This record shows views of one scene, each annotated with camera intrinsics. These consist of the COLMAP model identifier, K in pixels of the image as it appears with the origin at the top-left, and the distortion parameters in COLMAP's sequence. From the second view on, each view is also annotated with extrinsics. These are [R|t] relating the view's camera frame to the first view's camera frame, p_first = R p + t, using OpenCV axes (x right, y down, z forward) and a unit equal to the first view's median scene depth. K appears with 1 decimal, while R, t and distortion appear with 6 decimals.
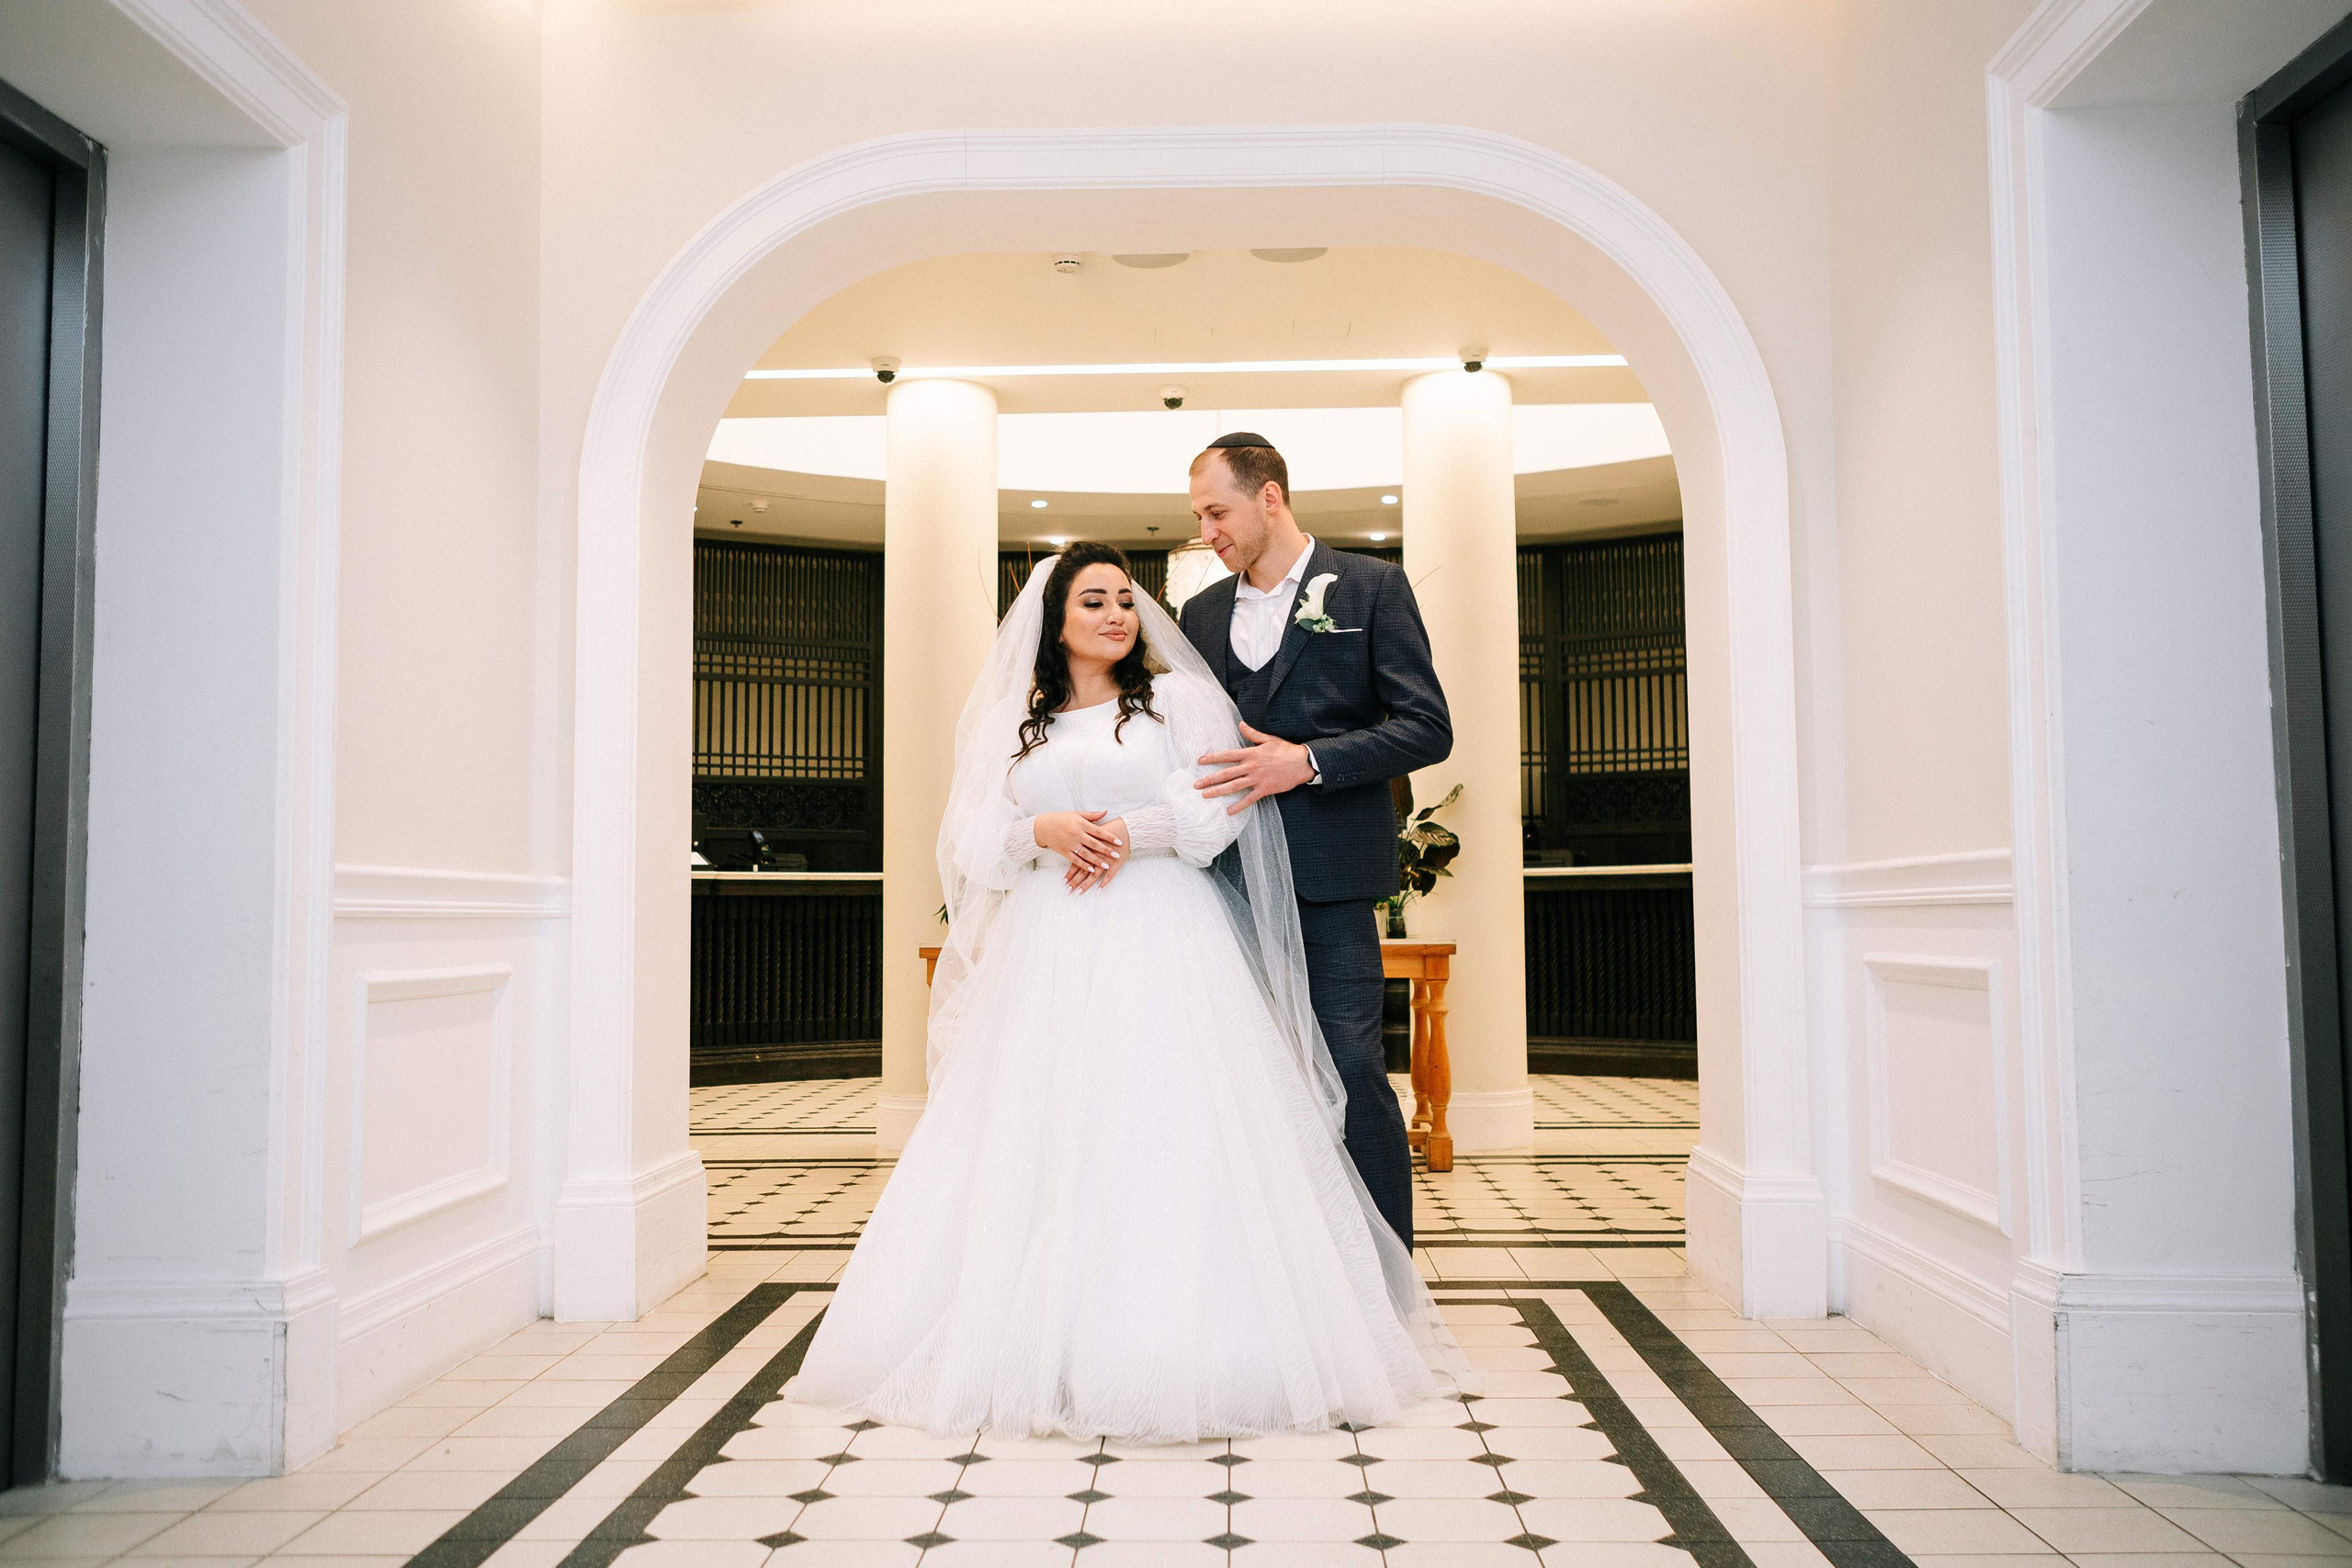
lens RADIAL K [[1919.4, 0, 1176.0], [0, 1919.4, 784.0], [0, 0, 1]] dist [0.005355, 0.000380]
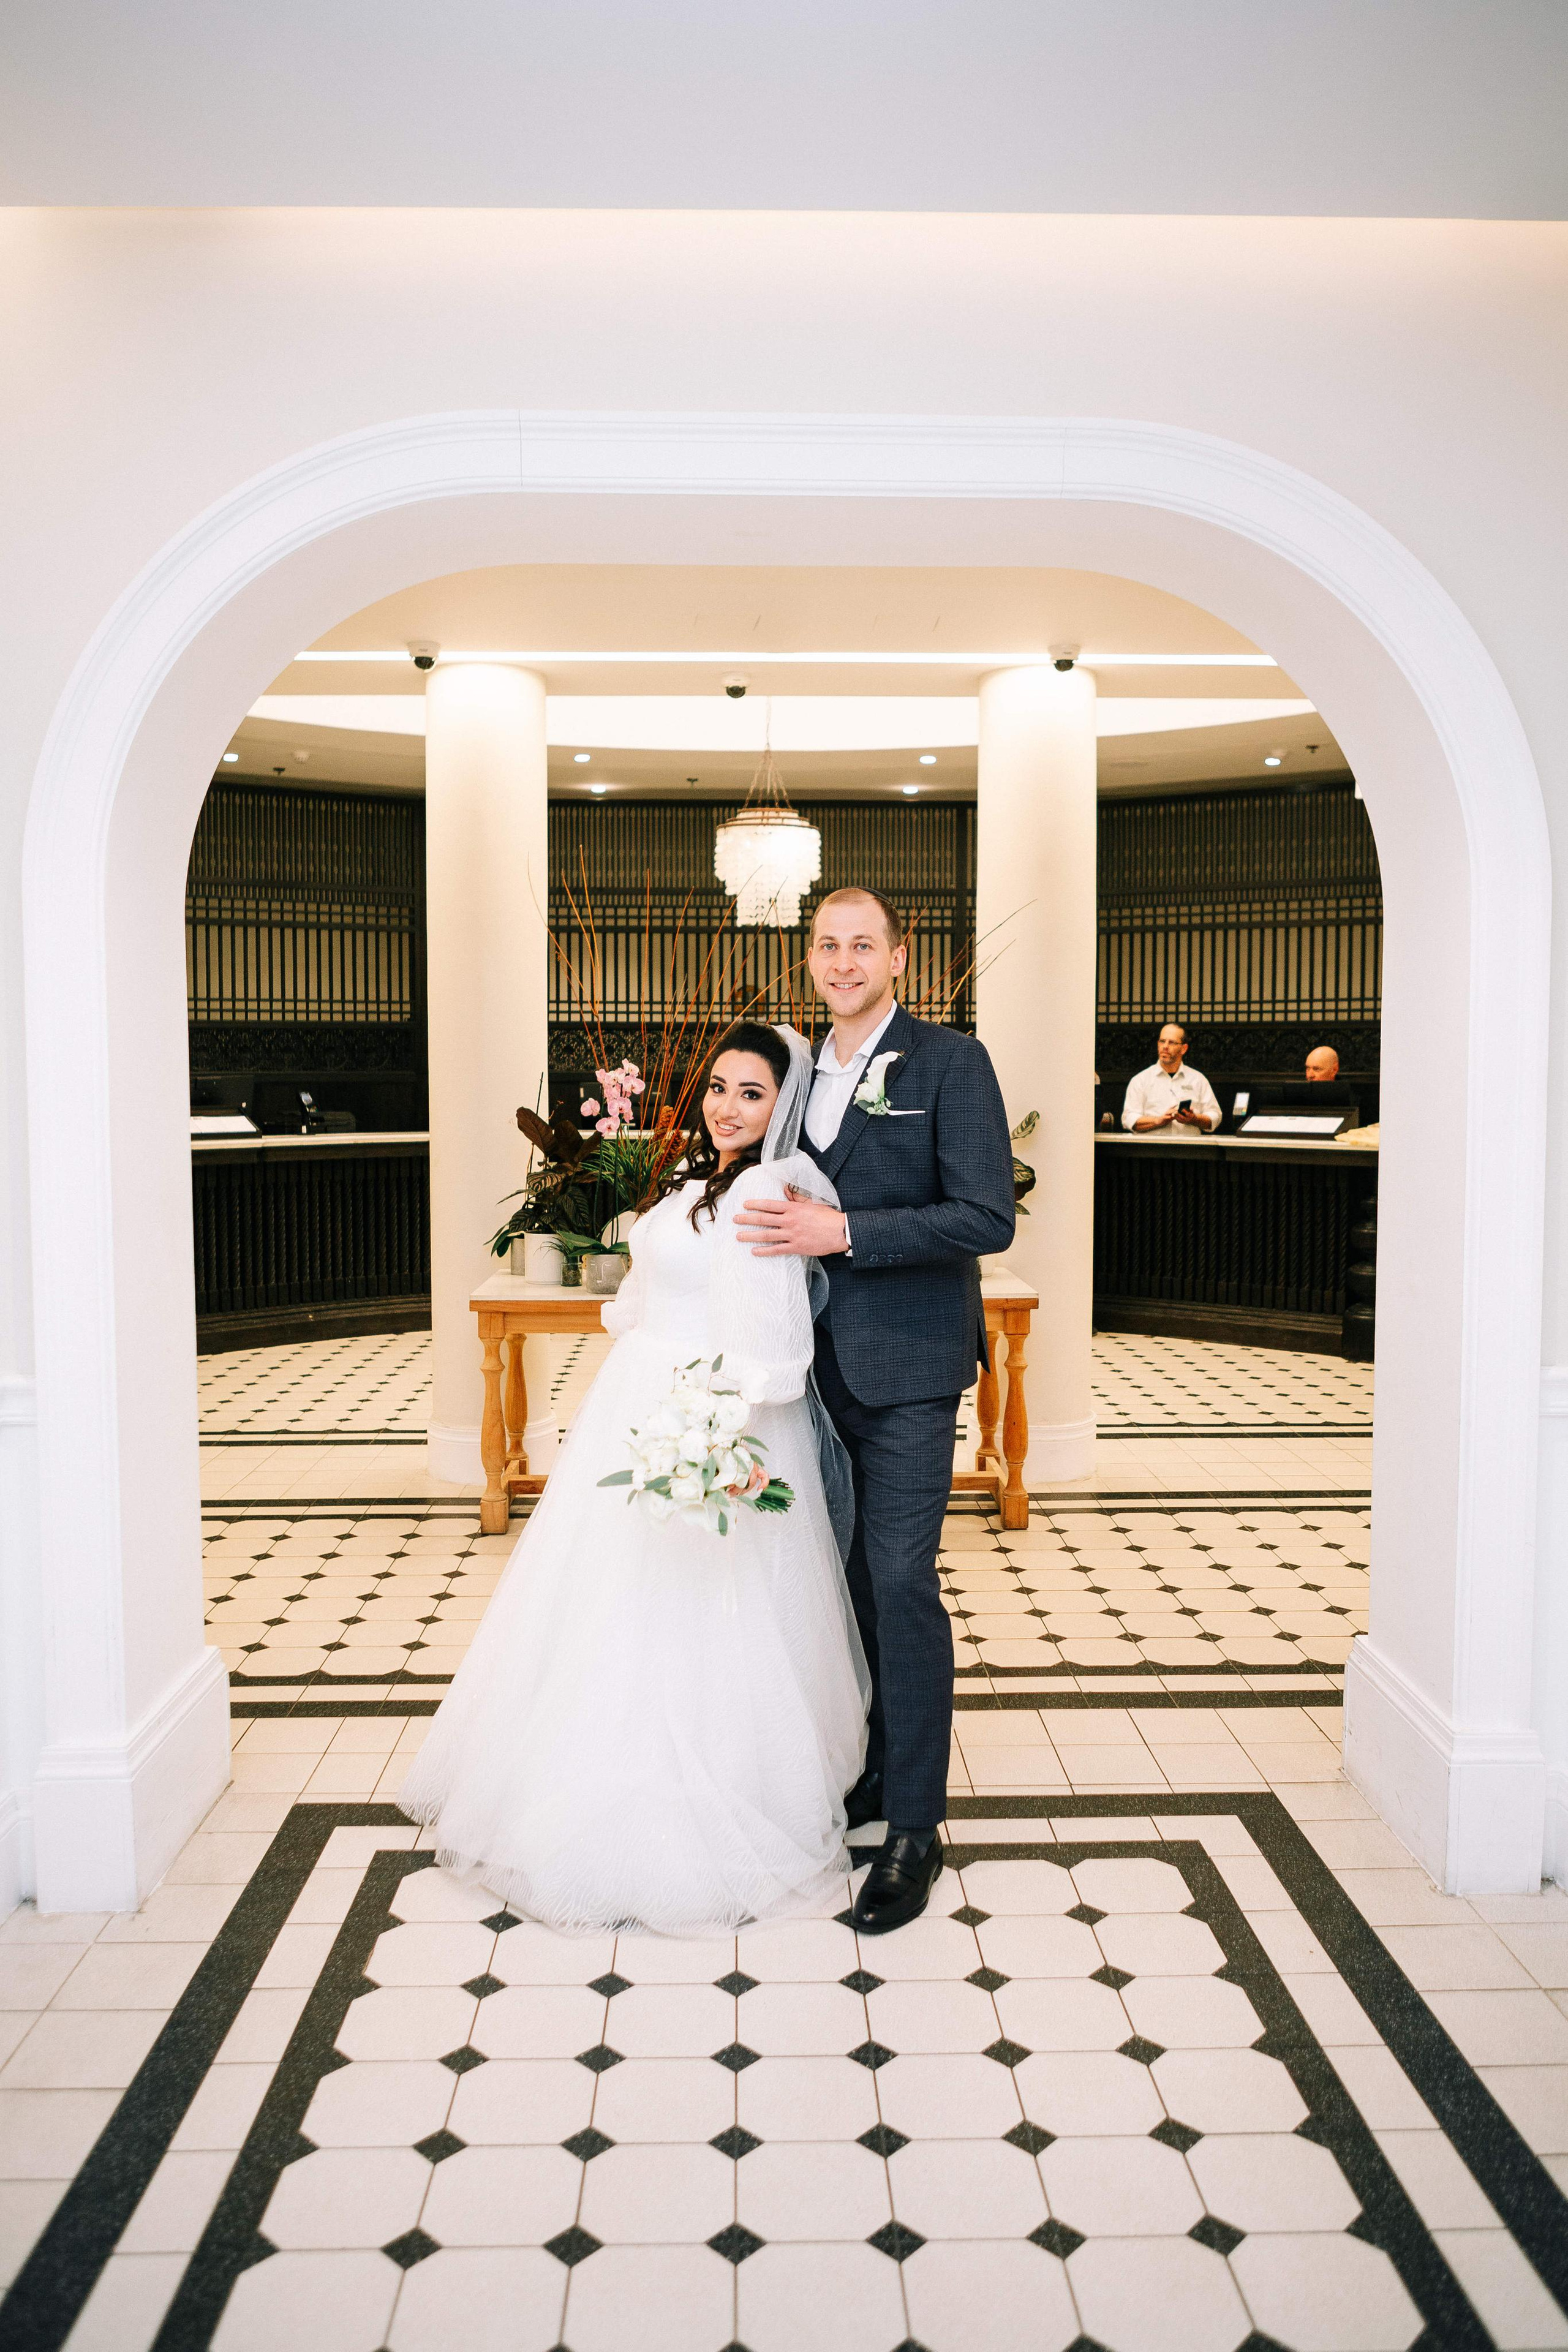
lens RADIAL K [[1645.9, 0, 775.0], [0, 1645.9, 1165.4], [0, 0, 1]] dist [-0.027608, 0.029570]
pose [[0.998565, 0.003290, 0.053445, -0.017407], [-0.010228, 0.991454, 0.130057, -0.053142], [-0.052560, -0.130418, 0.990065, 0.128274]]
